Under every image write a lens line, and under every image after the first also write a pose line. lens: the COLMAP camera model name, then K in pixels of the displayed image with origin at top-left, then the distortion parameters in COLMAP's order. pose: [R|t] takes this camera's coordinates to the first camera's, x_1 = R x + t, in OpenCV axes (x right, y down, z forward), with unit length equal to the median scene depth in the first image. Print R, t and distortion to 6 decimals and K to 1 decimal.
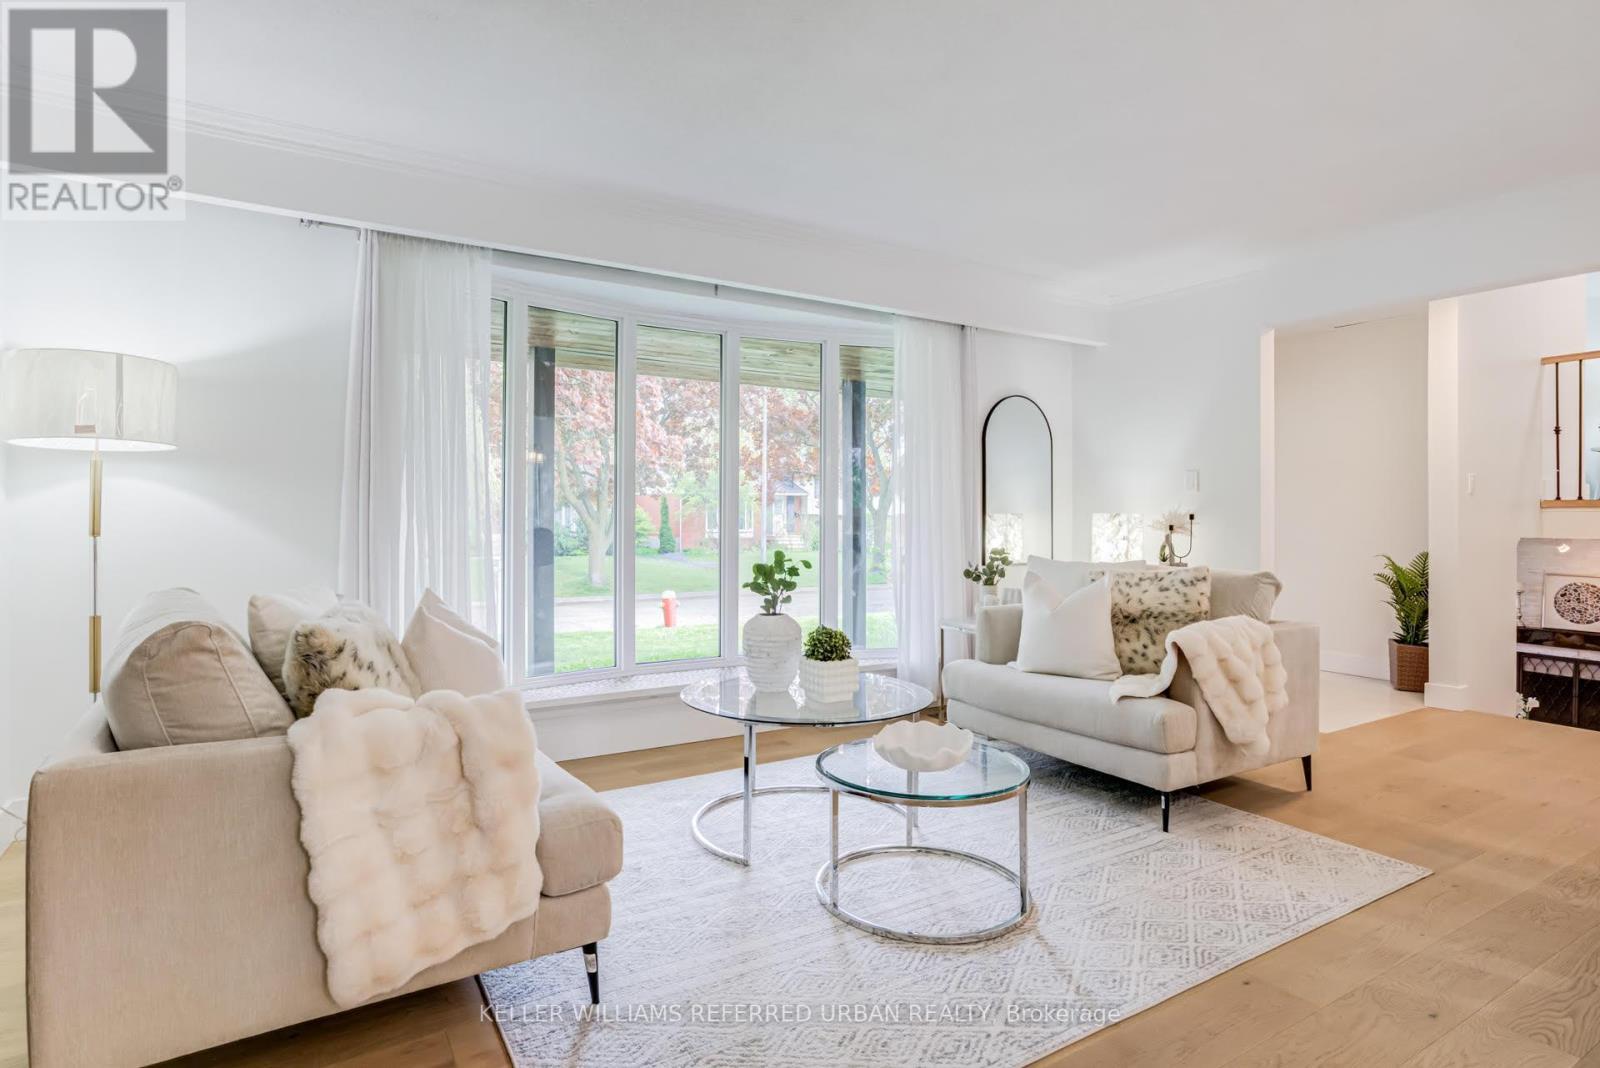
lens RADIAL K [[832.6, 0, 800.0], [0, 832.6, 534.0], [0, 0, 1]] dist [-0.017509, -0.000085]
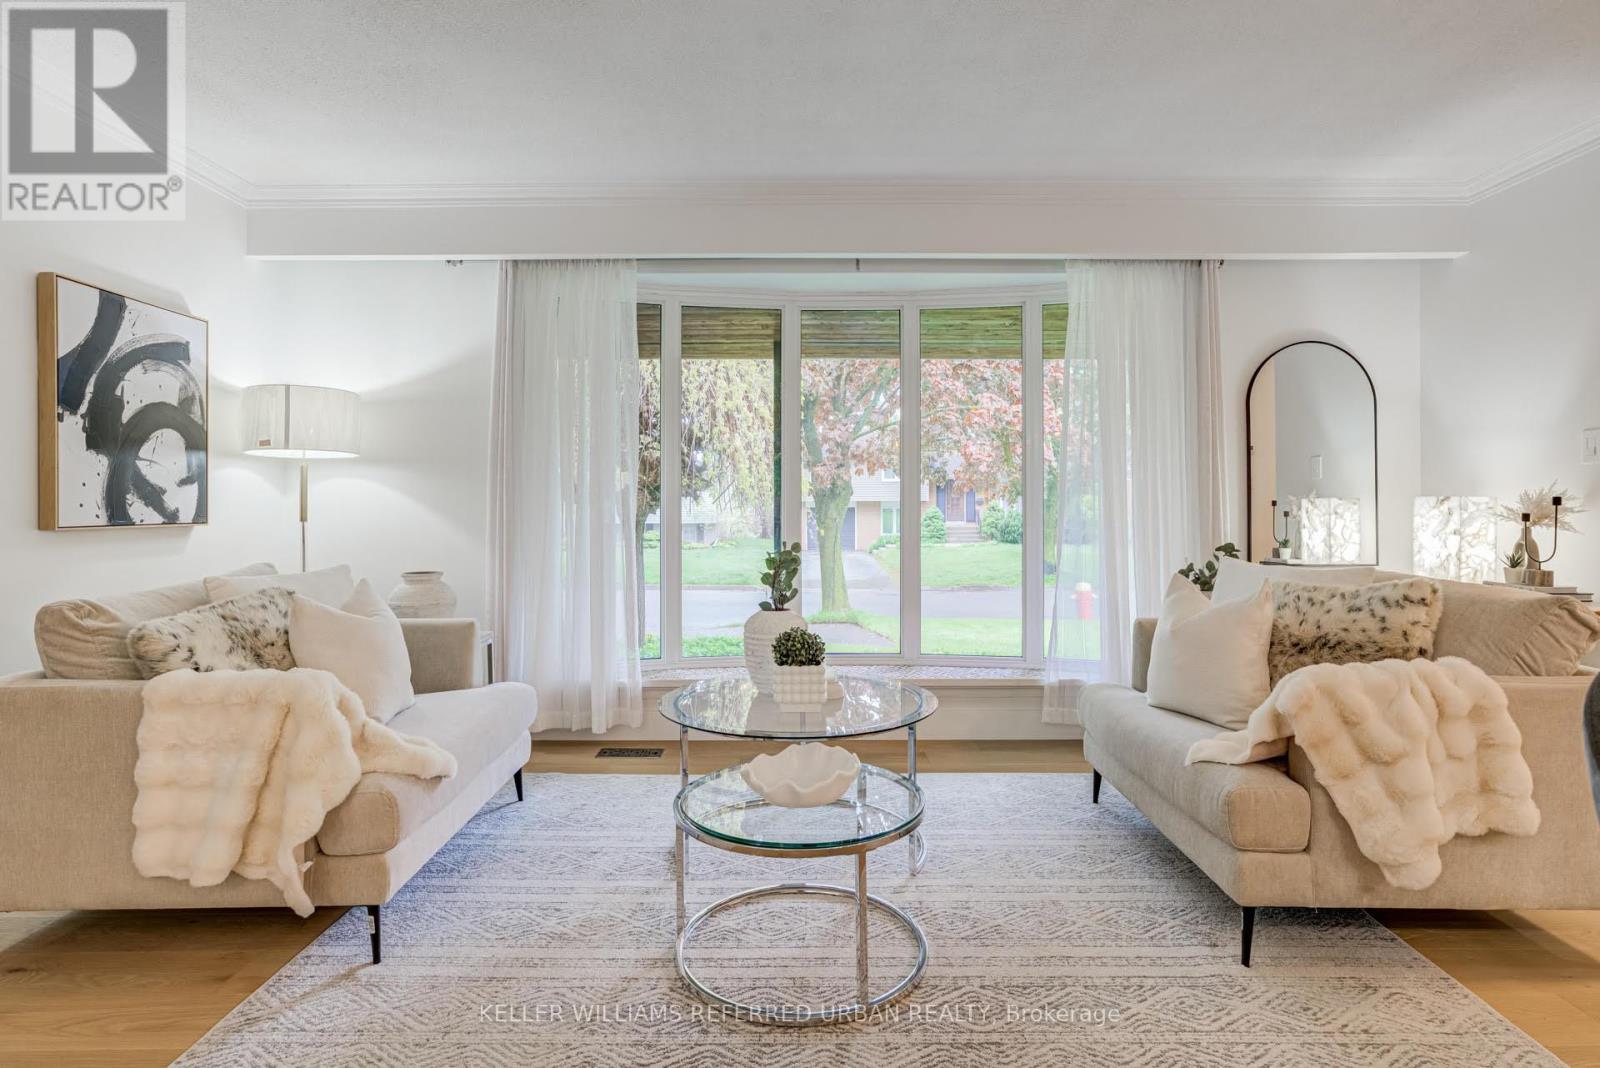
lens RADIAL K [[824.4, 0, 795.1], [0, 824.4, 524.6], [0, 0, 1]] dist [-0.006140, 0.000105]
pose [[0.856496, 0.007774, -0.516095, 0.418528], [-0.005772, 0.999968, 0.005484, -0.003280], [0.516122, -0.001718, 0.856514, 0.206282]]
